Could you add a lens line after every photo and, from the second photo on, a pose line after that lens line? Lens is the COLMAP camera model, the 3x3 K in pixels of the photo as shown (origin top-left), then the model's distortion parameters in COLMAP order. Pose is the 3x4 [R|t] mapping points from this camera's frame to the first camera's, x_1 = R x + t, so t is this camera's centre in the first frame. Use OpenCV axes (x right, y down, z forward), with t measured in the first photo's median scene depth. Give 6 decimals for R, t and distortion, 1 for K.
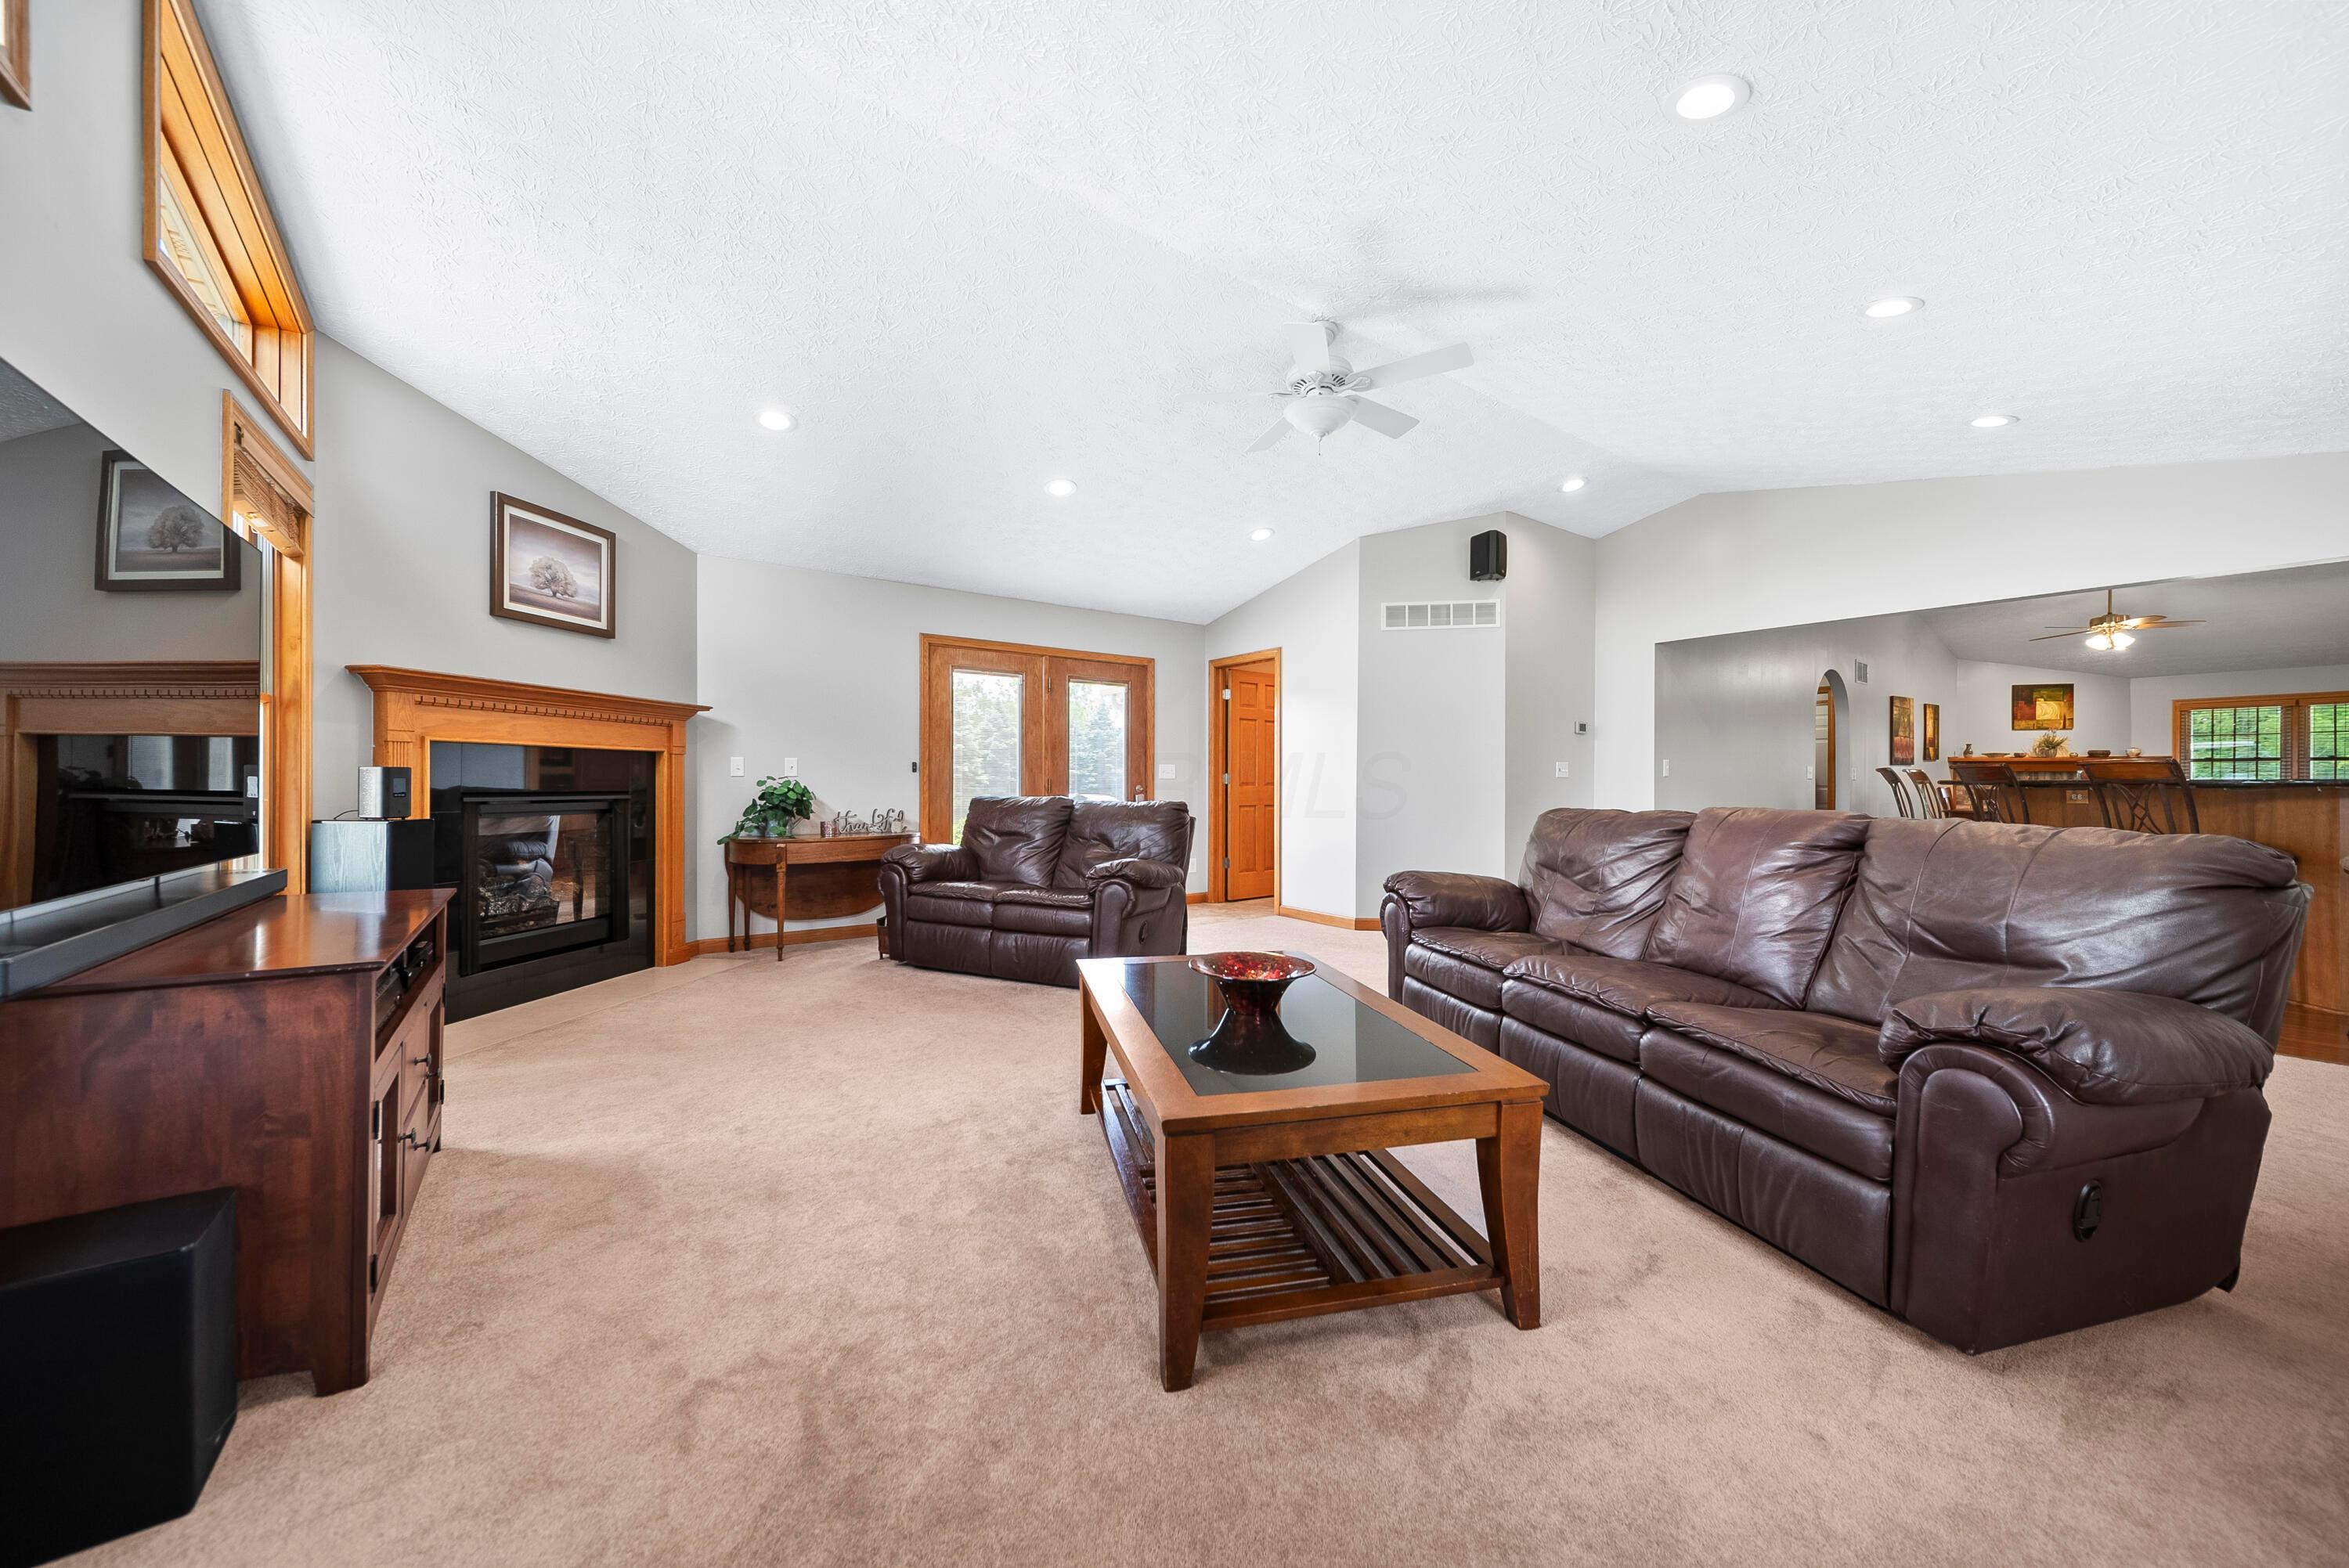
lens RADIAL K [[834.0, 0, 1174.5], [0, 834.0, 784.0], [0, 0, 1]] dist [0.000479, -0.000052]
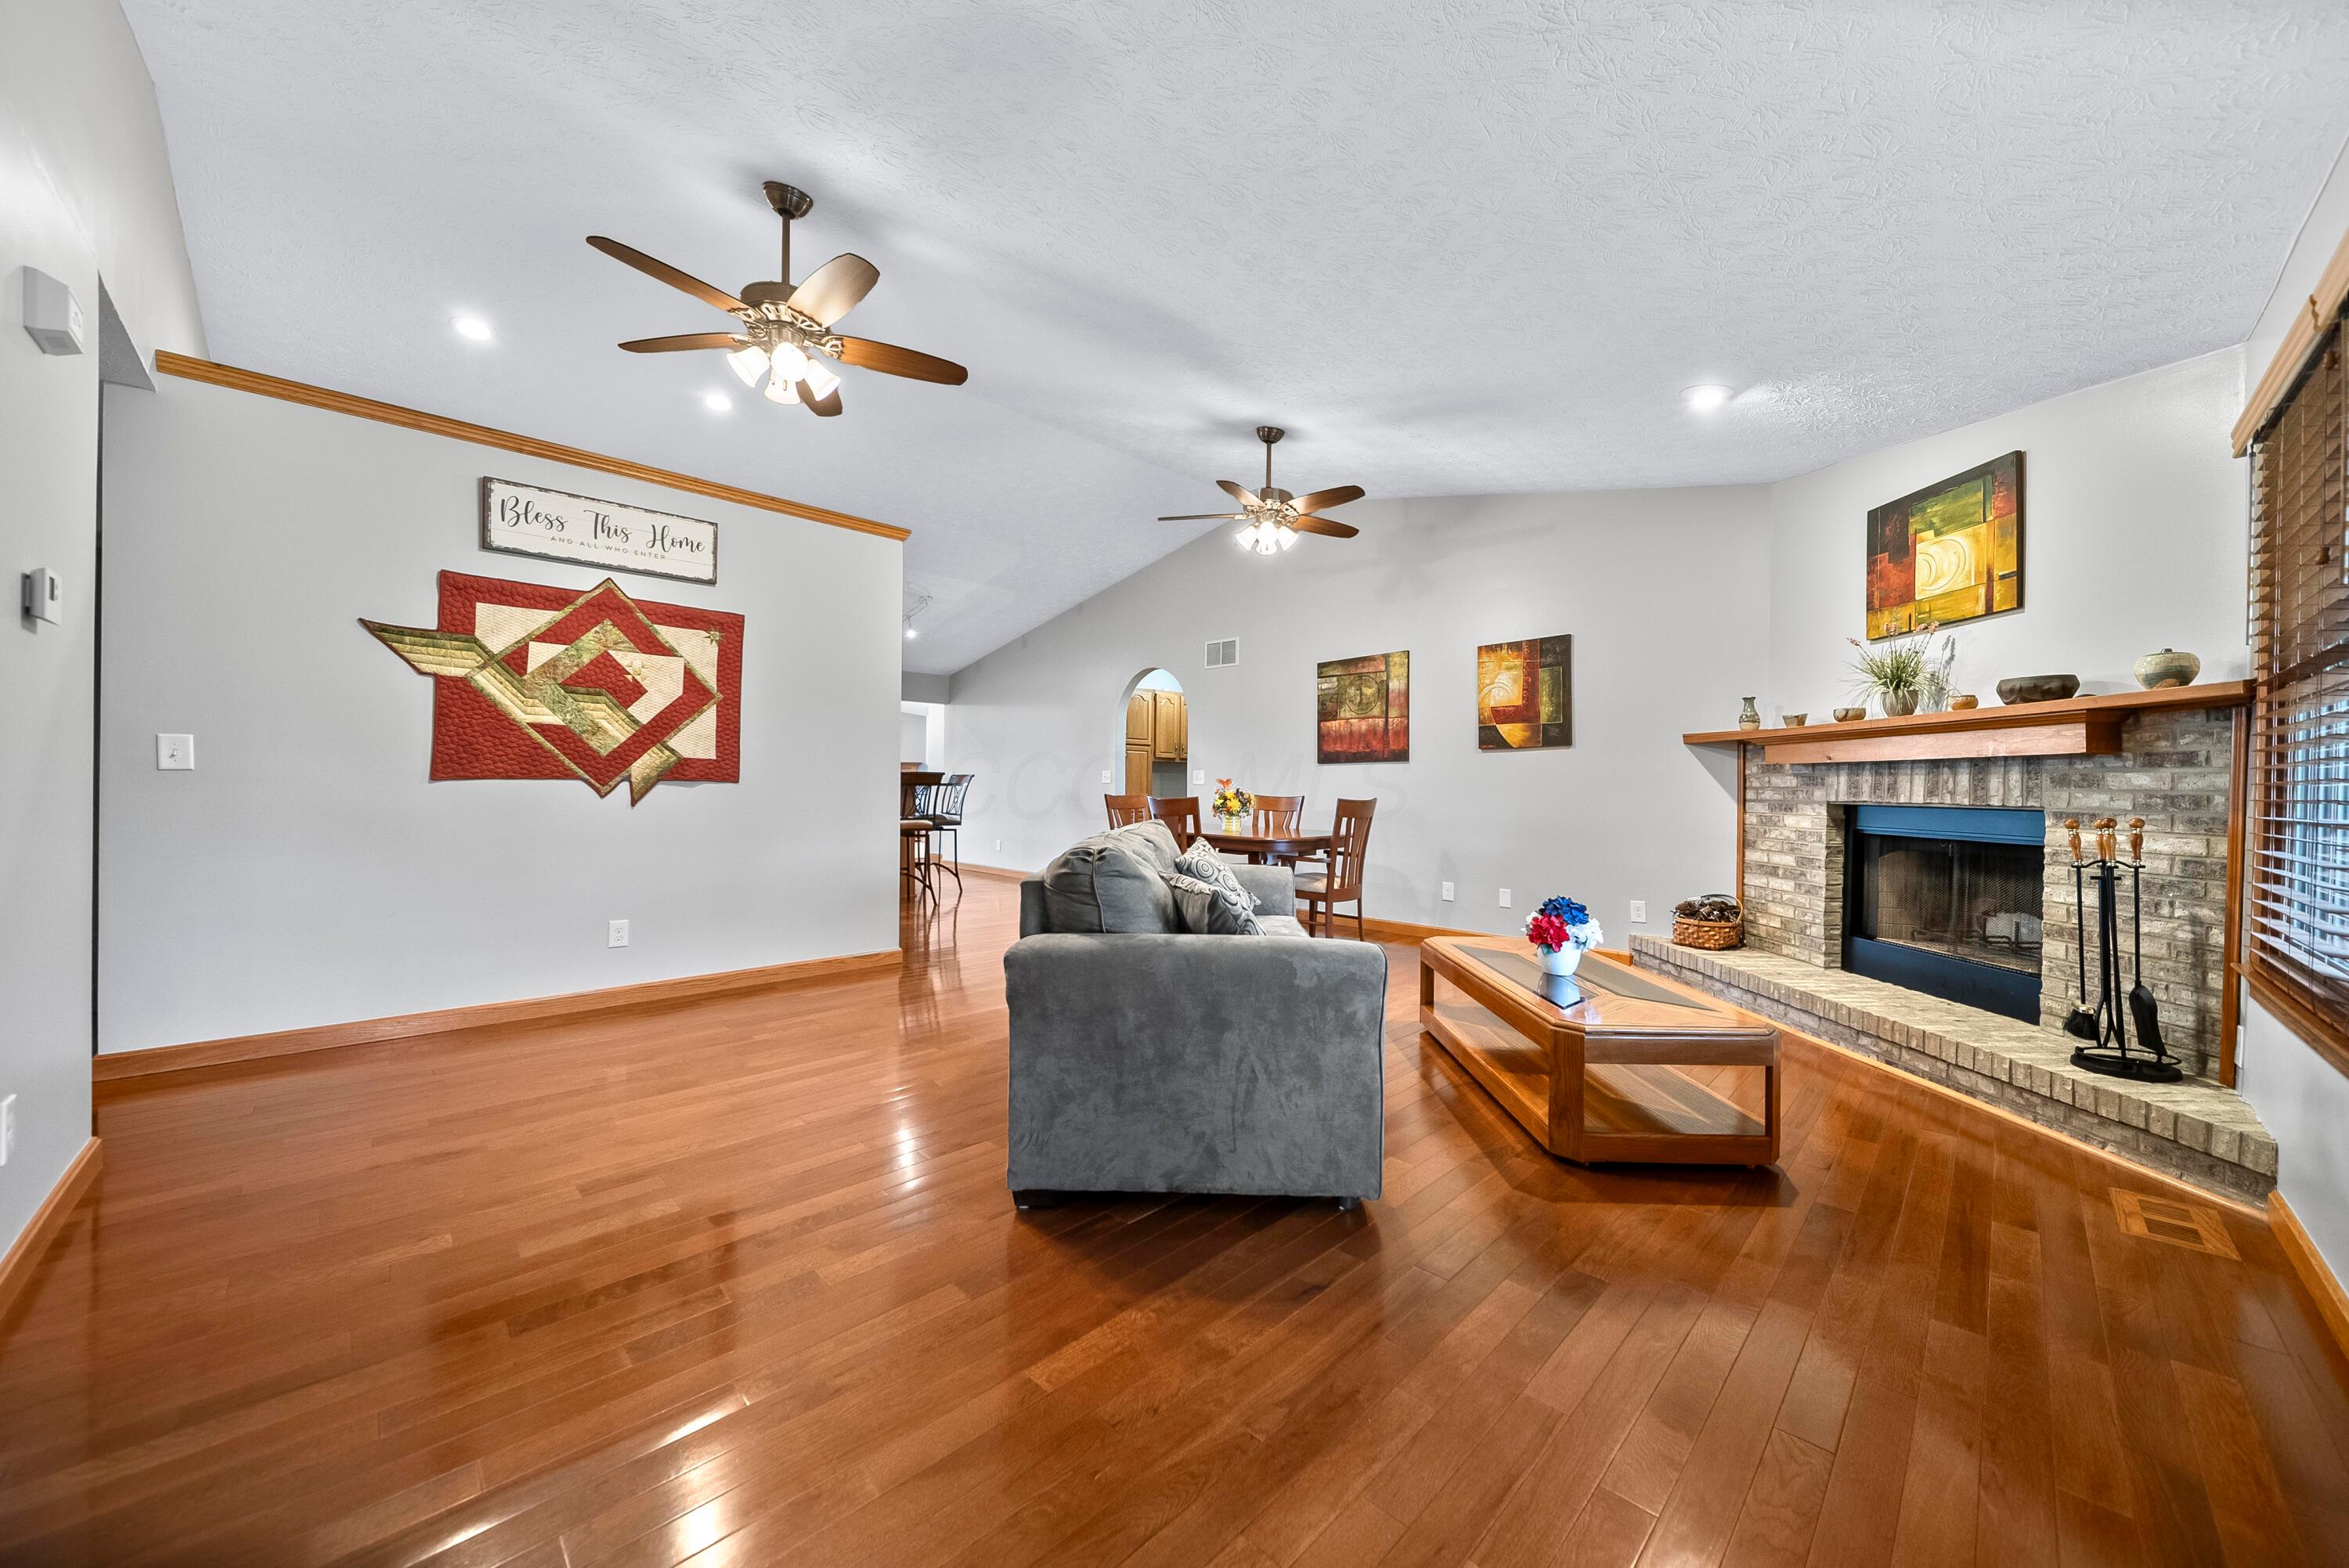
lens RADIAL K [[836.0, 0, 1180.4], [0, 836.0, 790.1], [0, 0, 1]] dist [0.000118, -0.000067]
pose [[0.151379, 0.002939, -0.988471, 1.309666], [-0.014271, 0.999898, 0.000788, -0.000618], [0.988373, 0.013987, 0.151406, 0.675584]]
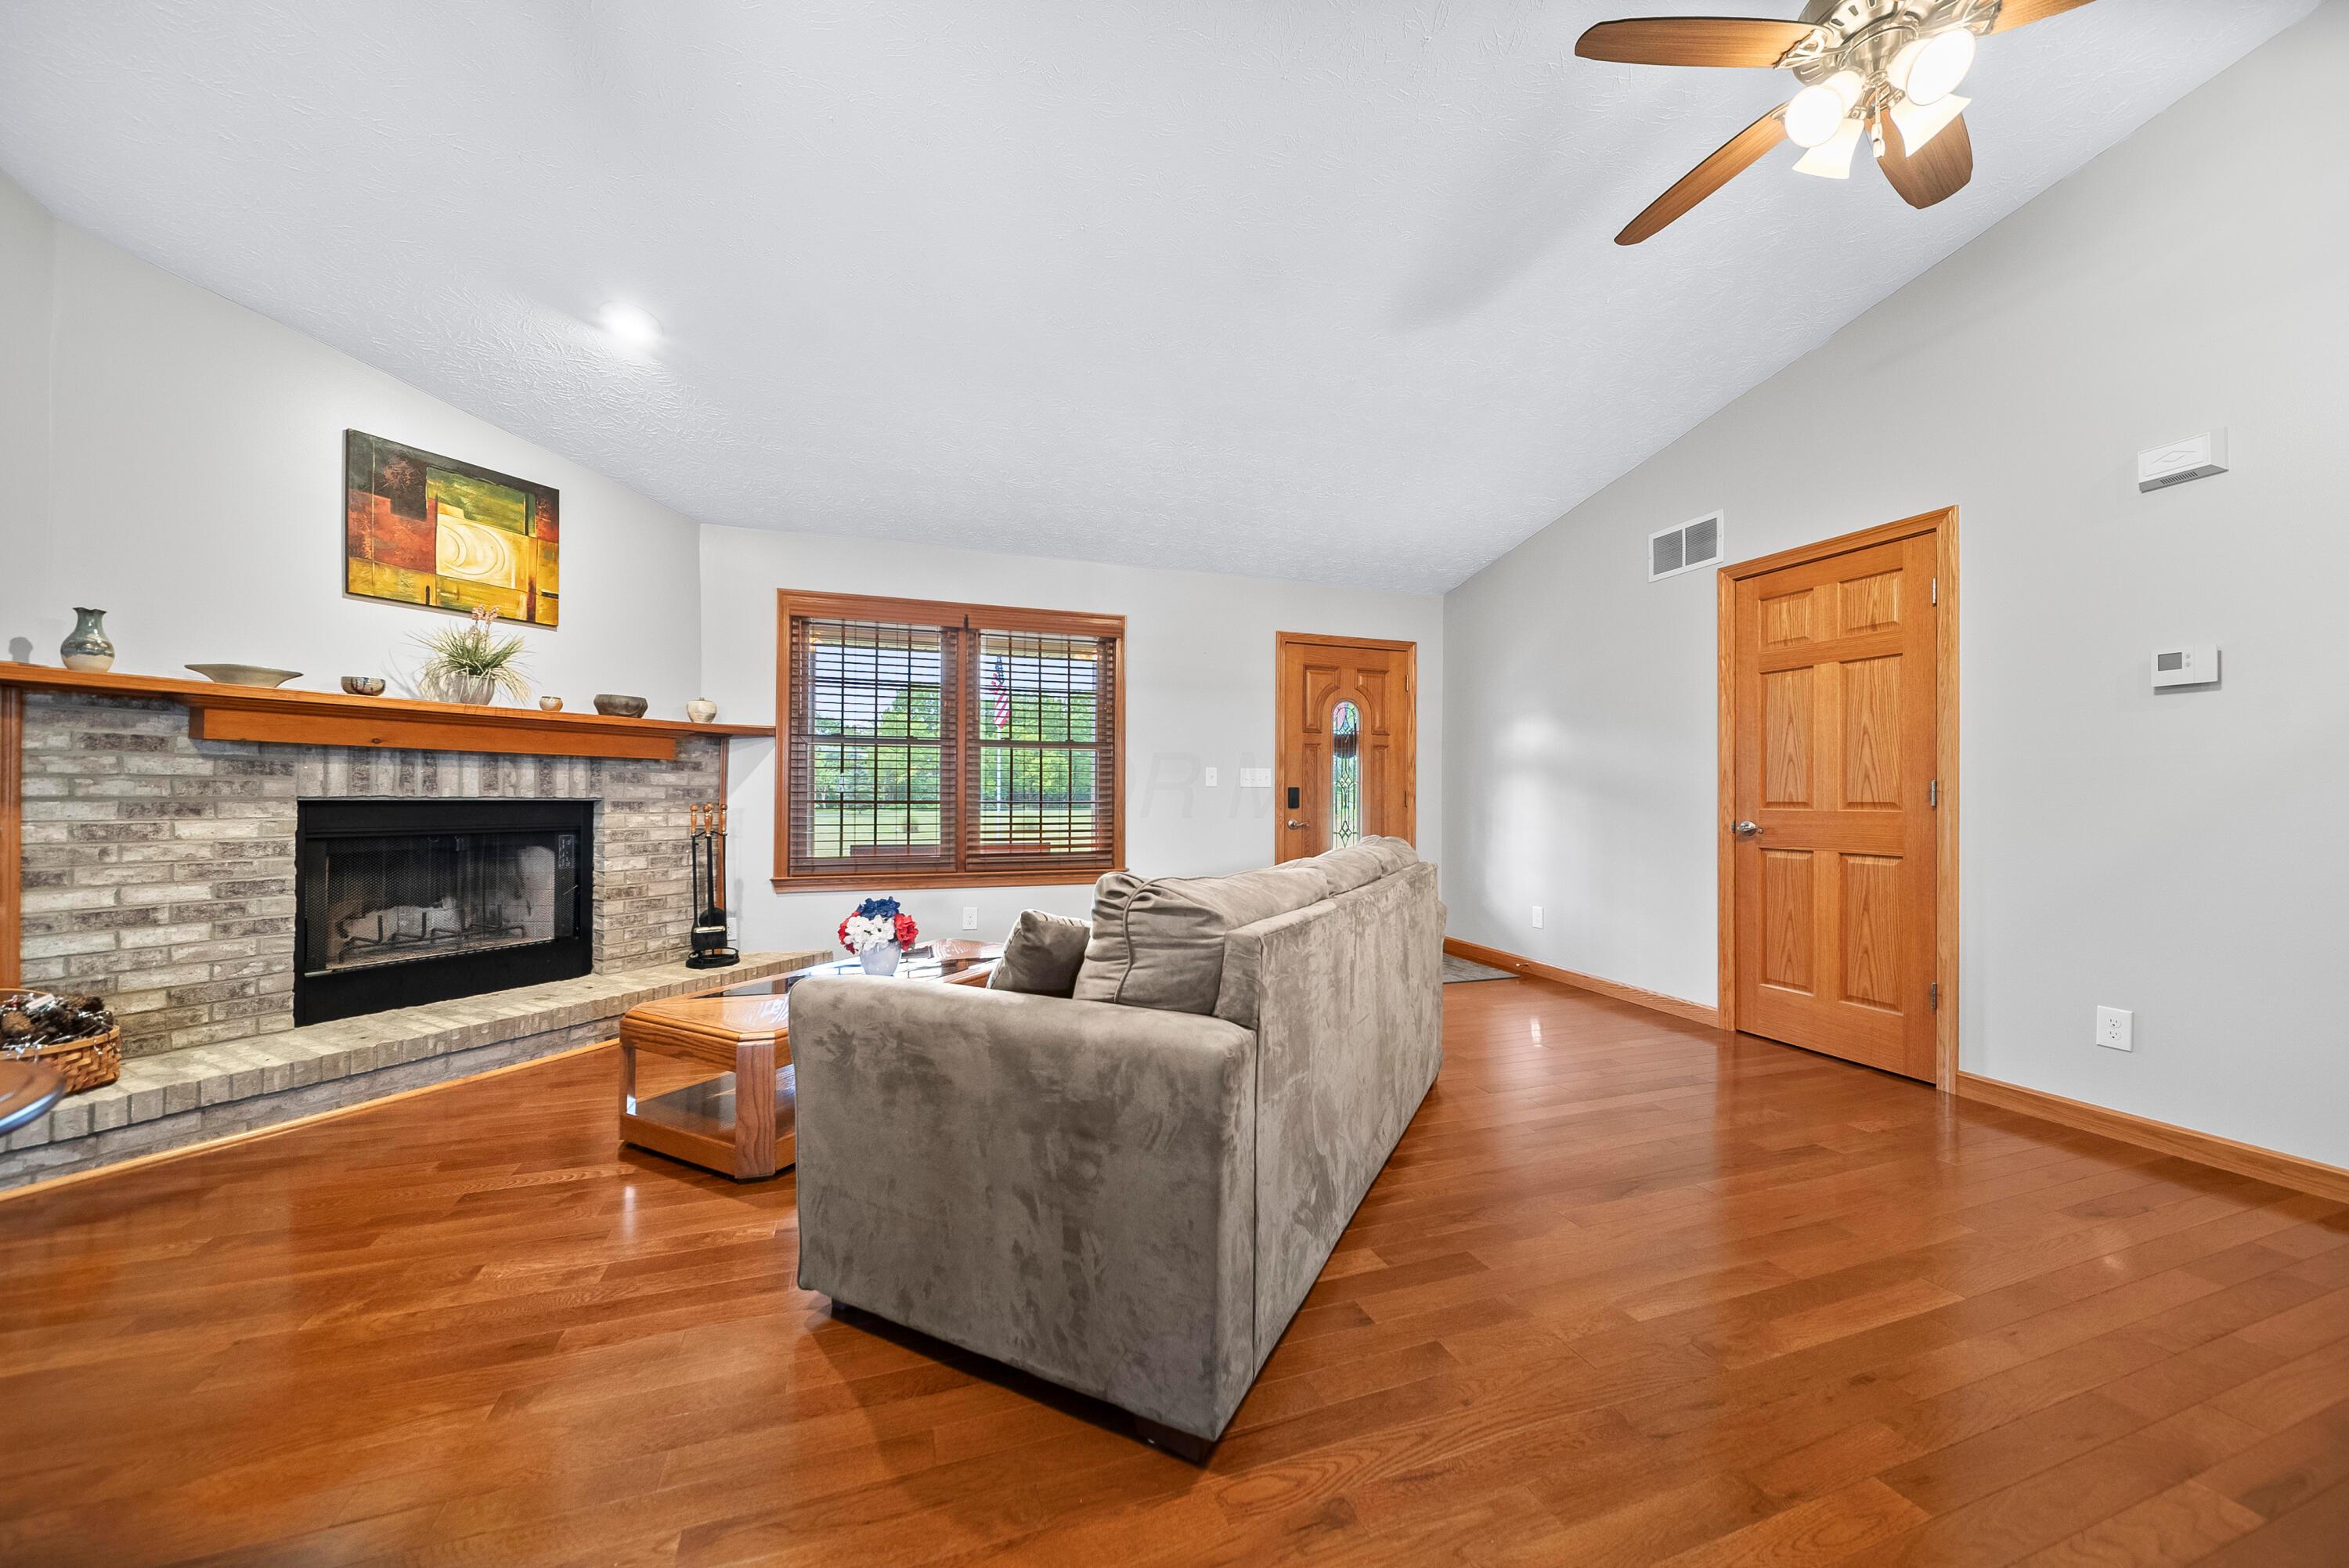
lens RADIAL K [[836.0, 0, 1180.4], [0, 836.0, 790.1], [0, 0, 1]] dist [0.000118, -0.000067]
pose [[0.286142, 0.005941, 0.958169, 0.829731], [-0.000734, 0.999982, -0.005981, -0.000282], [-0.958187, 0.001008, 0.286141, 0.669885]]
